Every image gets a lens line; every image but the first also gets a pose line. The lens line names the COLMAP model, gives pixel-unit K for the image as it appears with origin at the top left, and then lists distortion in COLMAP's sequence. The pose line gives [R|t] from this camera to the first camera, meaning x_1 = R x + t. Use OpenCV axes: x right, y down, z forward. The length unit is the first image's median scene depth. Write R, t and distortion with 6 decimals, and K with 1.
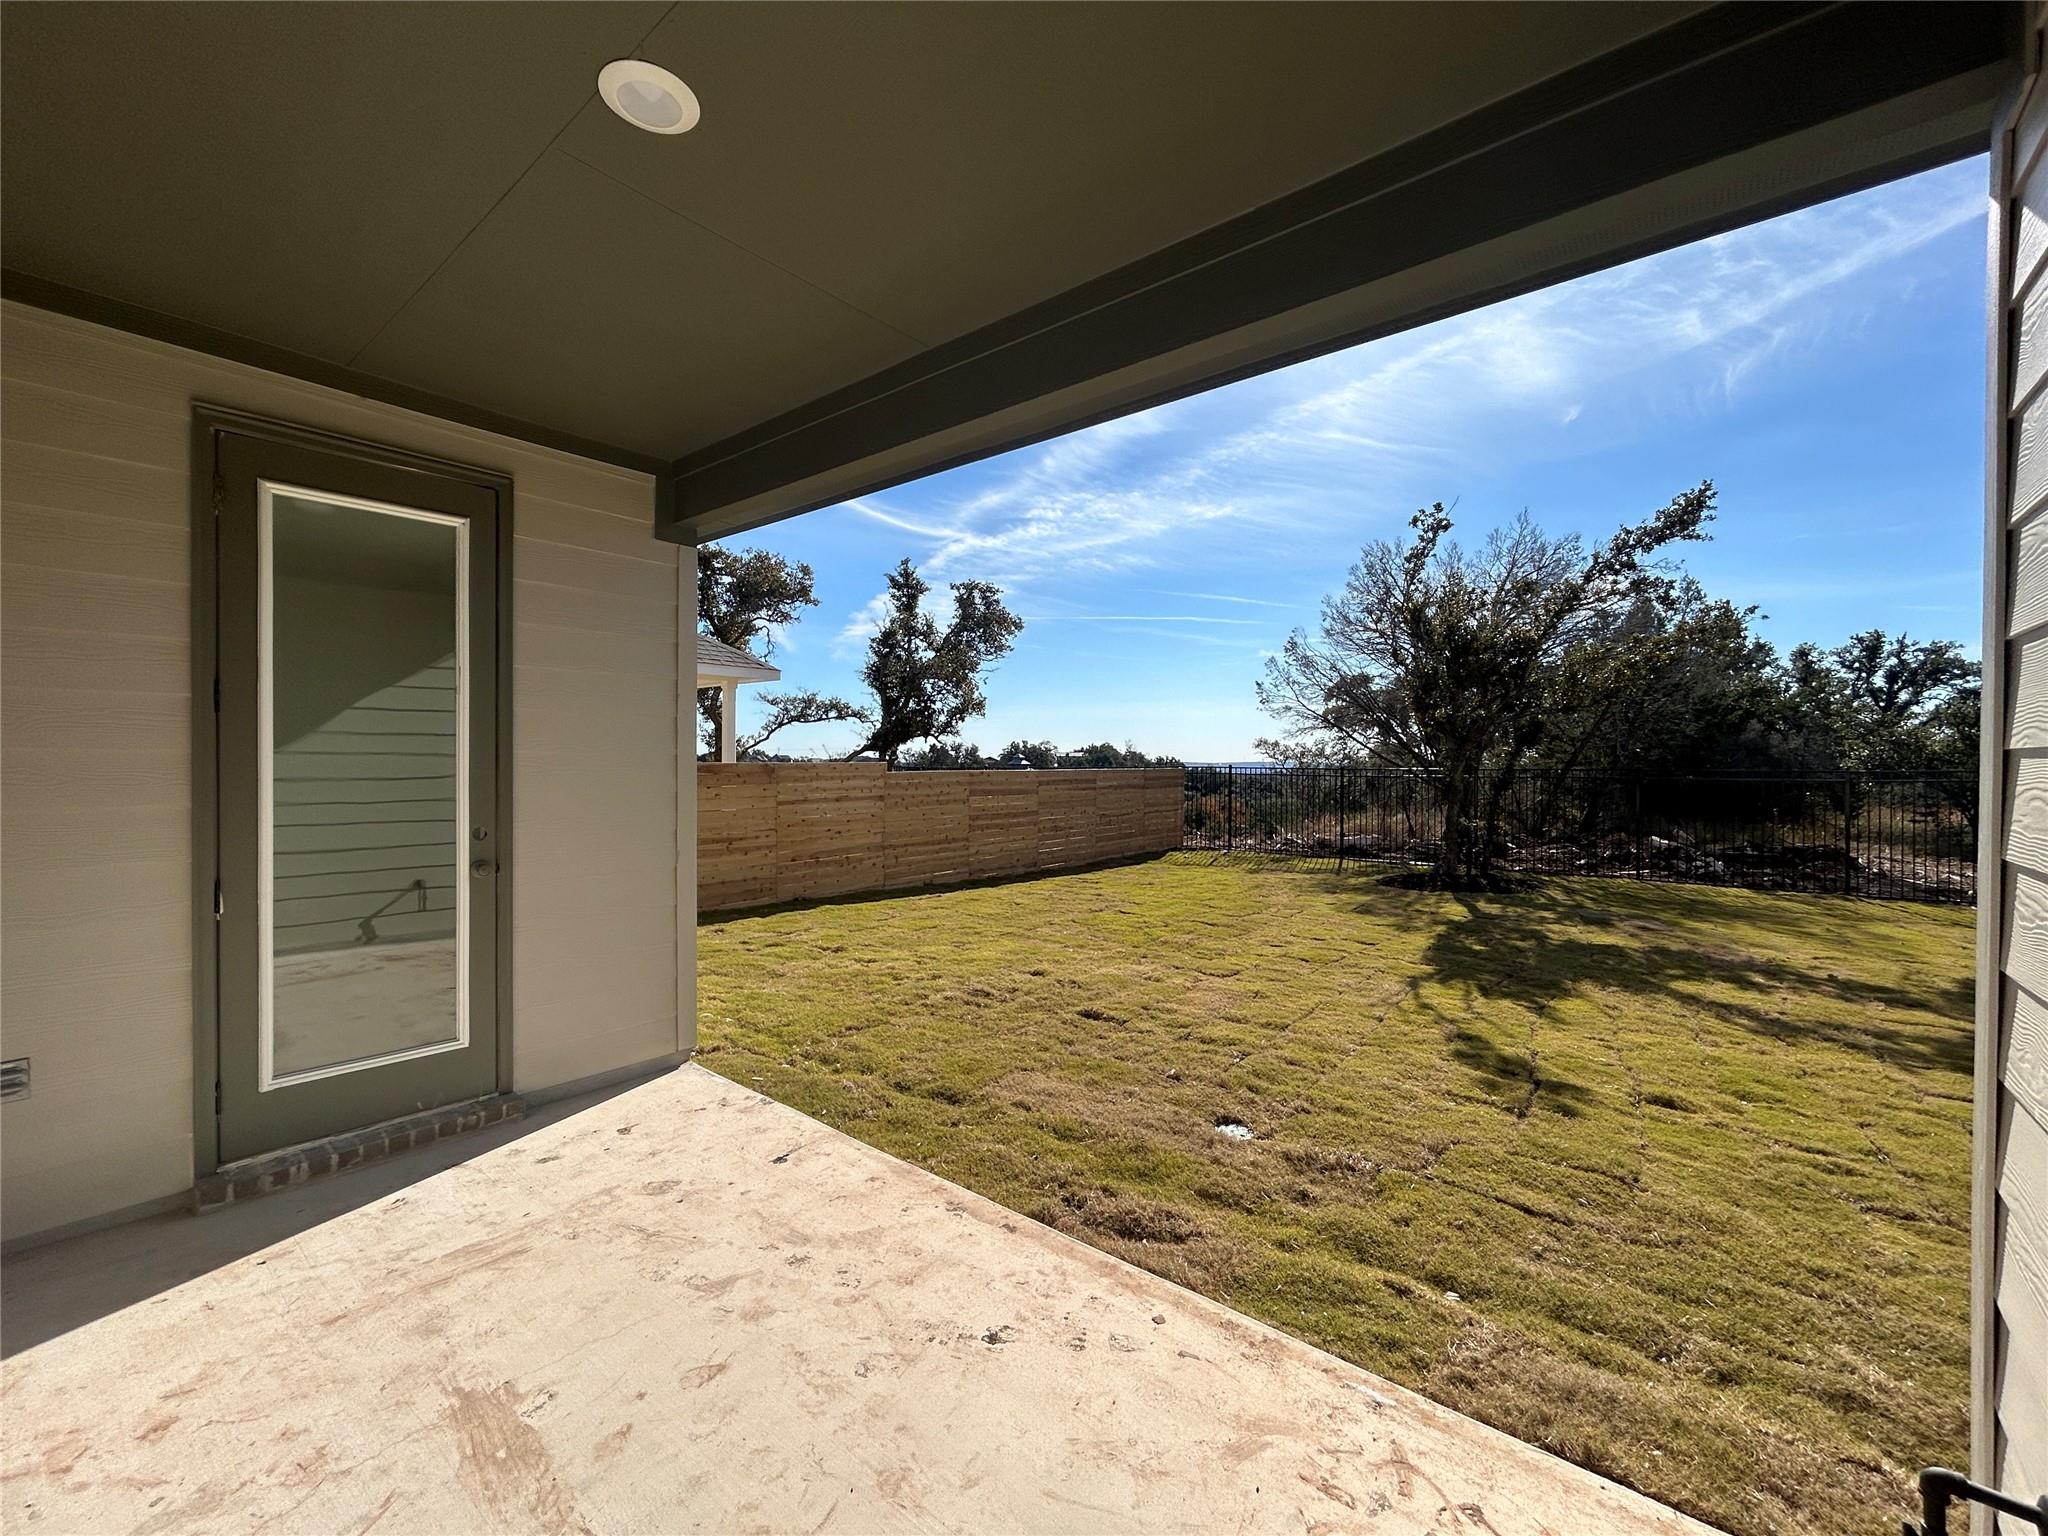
lens RADIAL K [[832.4, 0, 1019.2], [0, 832.4, 768.2], [0, 0, 1]] dist [-0.000303, 0.001482]
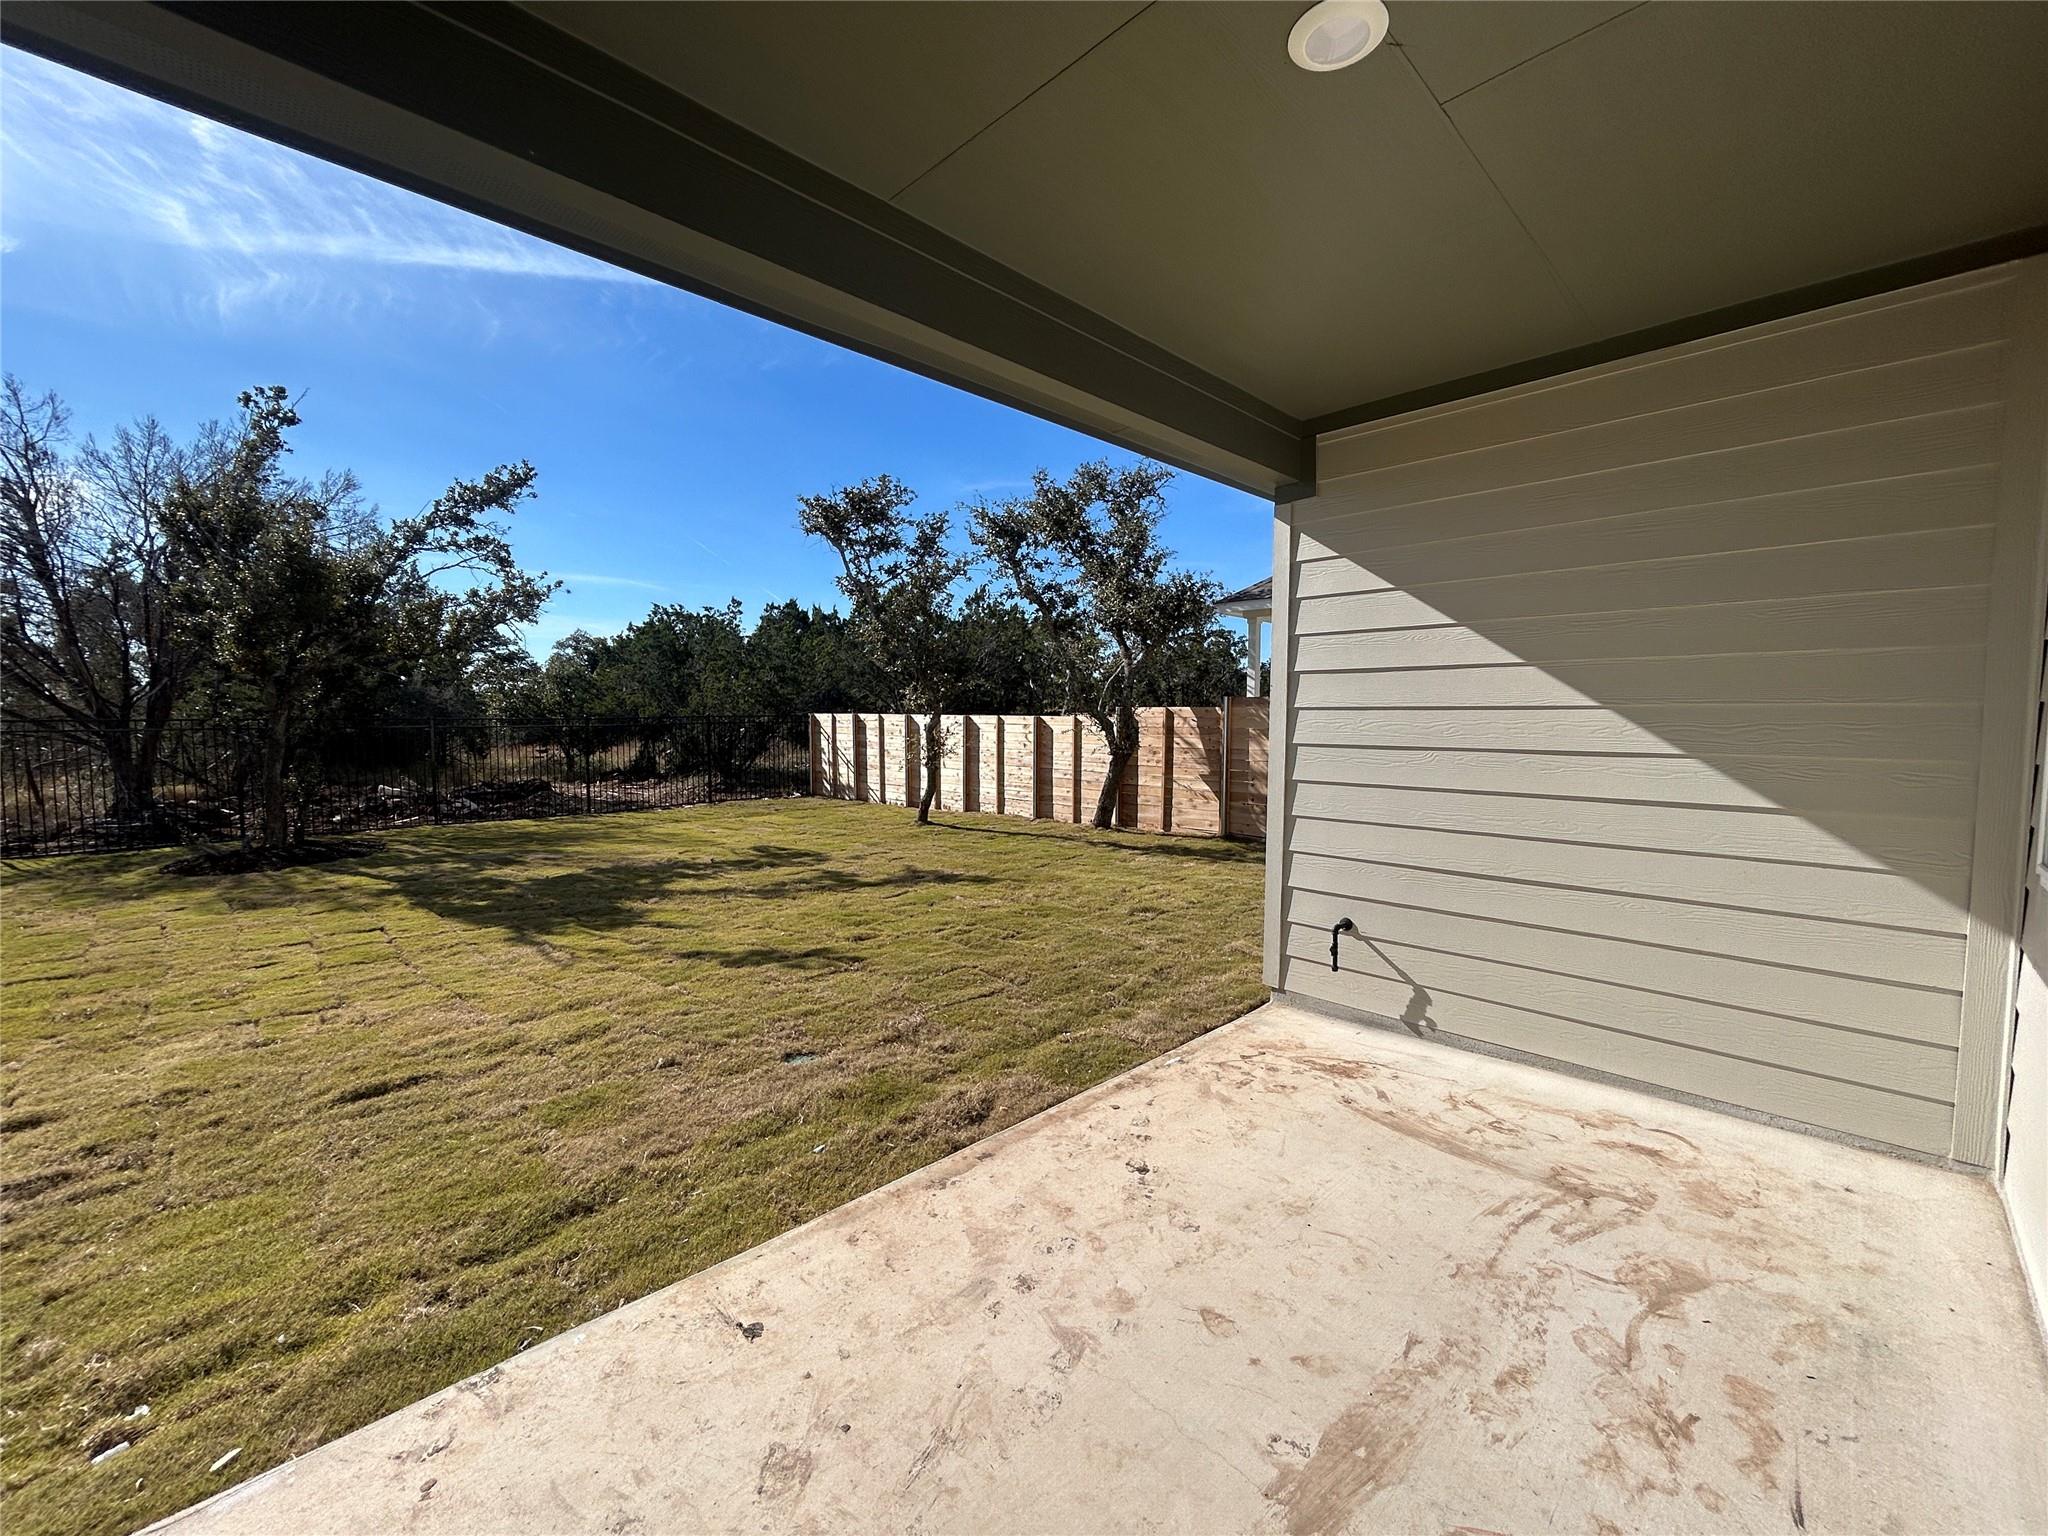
lens RADIAL K [[832.4, 0, 1022.9], [0, 832.4, 758.8], [0, 0, 1]] dist [-0.000303, 0.001482]
pose [[0.104731, -0.054689, 0.992996, -0.643442], [0.005176, 0.998503, 0.054447, -0.001570], [-0.994487, -0.000563, 0.104857, 0.533577]]
